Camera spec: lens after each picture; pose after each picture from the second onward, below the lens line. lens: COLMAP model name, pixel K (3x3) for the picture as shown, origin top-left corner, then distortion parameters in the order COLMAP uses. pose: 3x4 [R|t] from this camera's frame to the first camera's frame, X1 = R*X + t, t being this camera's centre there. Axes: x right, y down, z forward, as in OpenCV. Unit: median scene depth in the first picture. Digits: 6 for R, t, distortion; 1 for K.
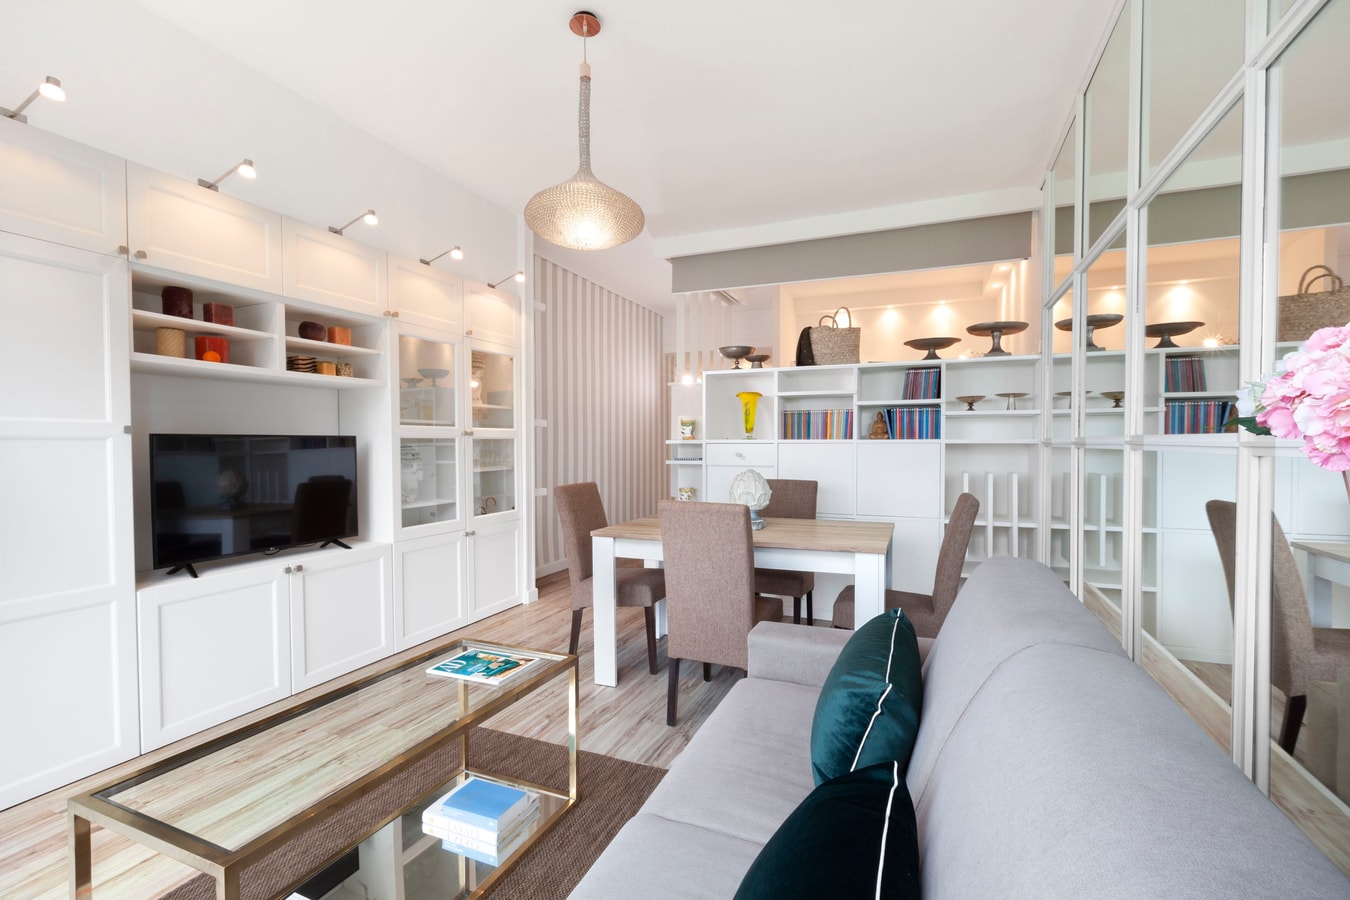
lens RADIAL K [[603.0, 0, 675.0], [0, 603.0, 450.0], [0, 0, 1]] dist [0.001639, -0.000236]
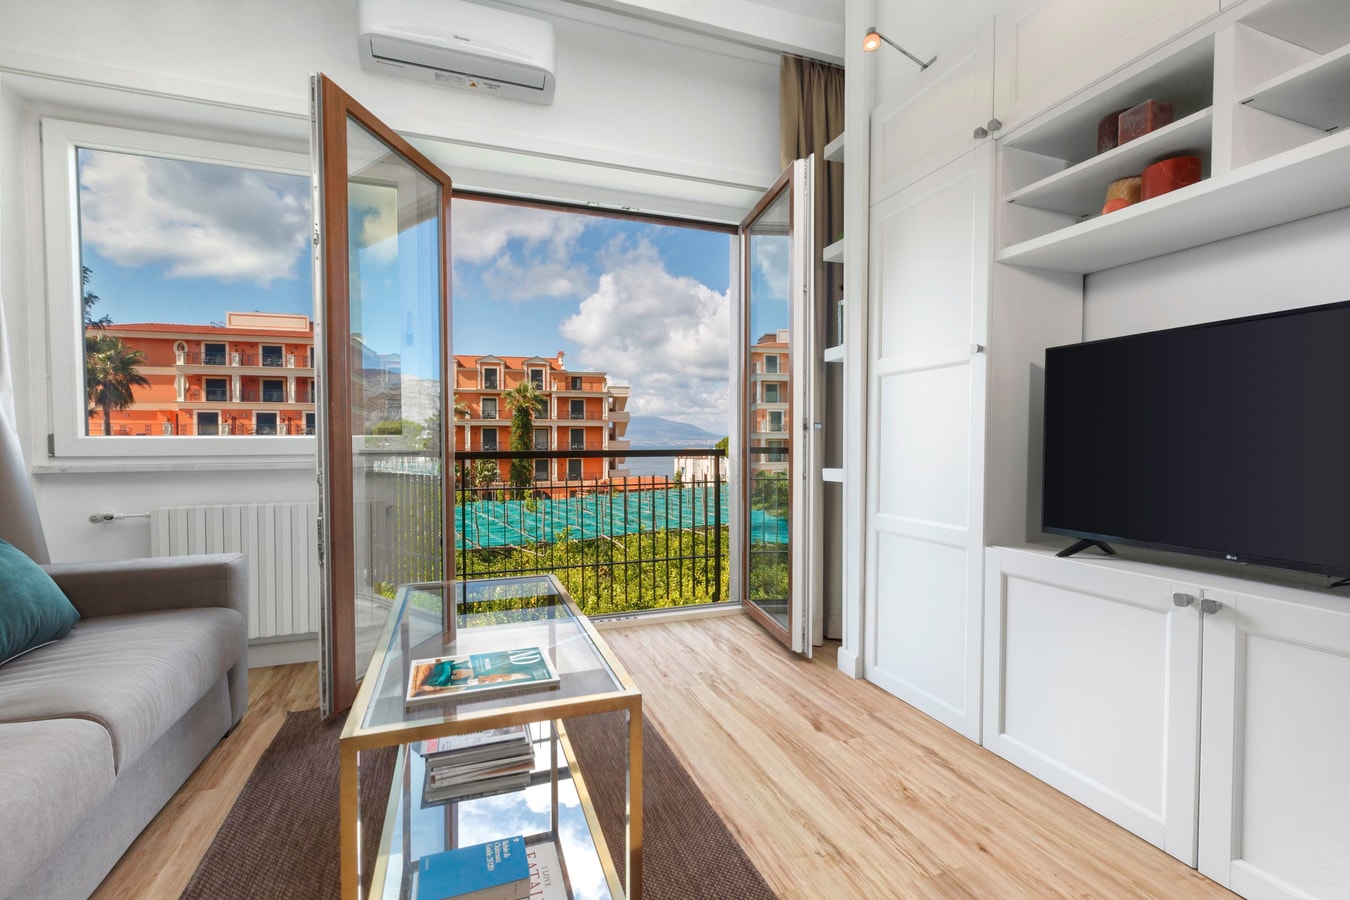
lens RADIAL K [[599.4, 0, 684.5], [0, 599.4, 452.0], [0, 0, 1]] dist [0.028949, 0.000111]
pose [[-0.722573, 0.009556, -0.691228, -0.016141], [-0.006468, 0.999767, 0.020582, 0.057359], [0.691264, 0.019343, -0.722343, 0.822705]]
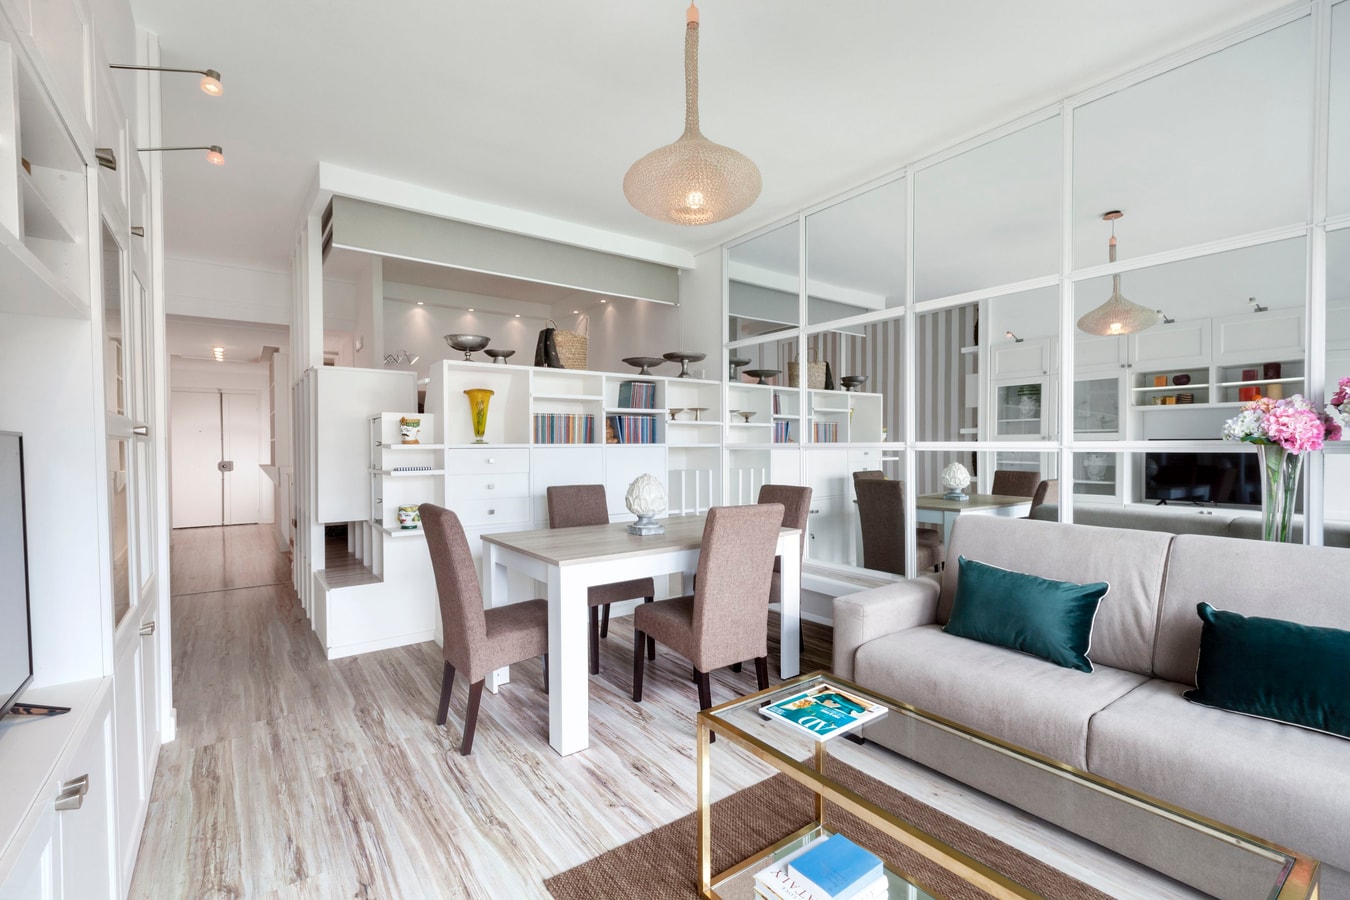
lens RADIAL K [[603.0, 0, 675.0], [0, 603.0, 450.0], [0, 0, 1]] dist [0.001639, -0.000236]
pose [[0.509804, -0.007358, 0.860259, -0.587113], [0.015954, 0.999872, -0.000902, -0.004334], [-0.860143, 0.014185, 0.509856, 0.381942]]
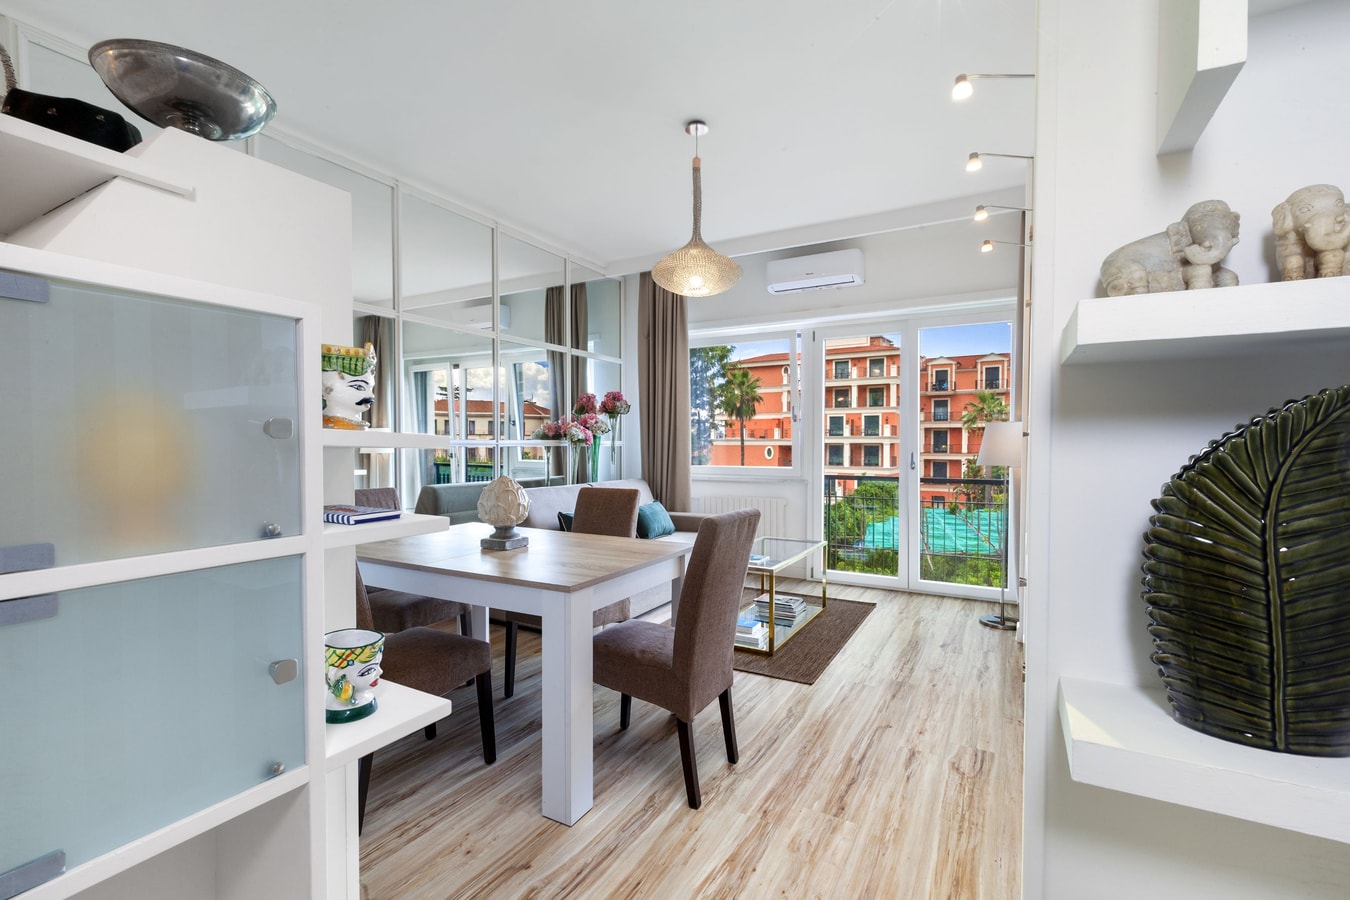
lens RADIAL K [[603.0, 0, 675.0], [0, 603.0, 450.0], [0, 0, 1]] dist [0.001639, -0.000236]
pose [[-0.993519, -0.001205, 0.113656, -0.164194], [0.001815, 0.999648, 0.026464, -0.021841], [-0.113648, 0.026499, -0.993168, 1.512546]]
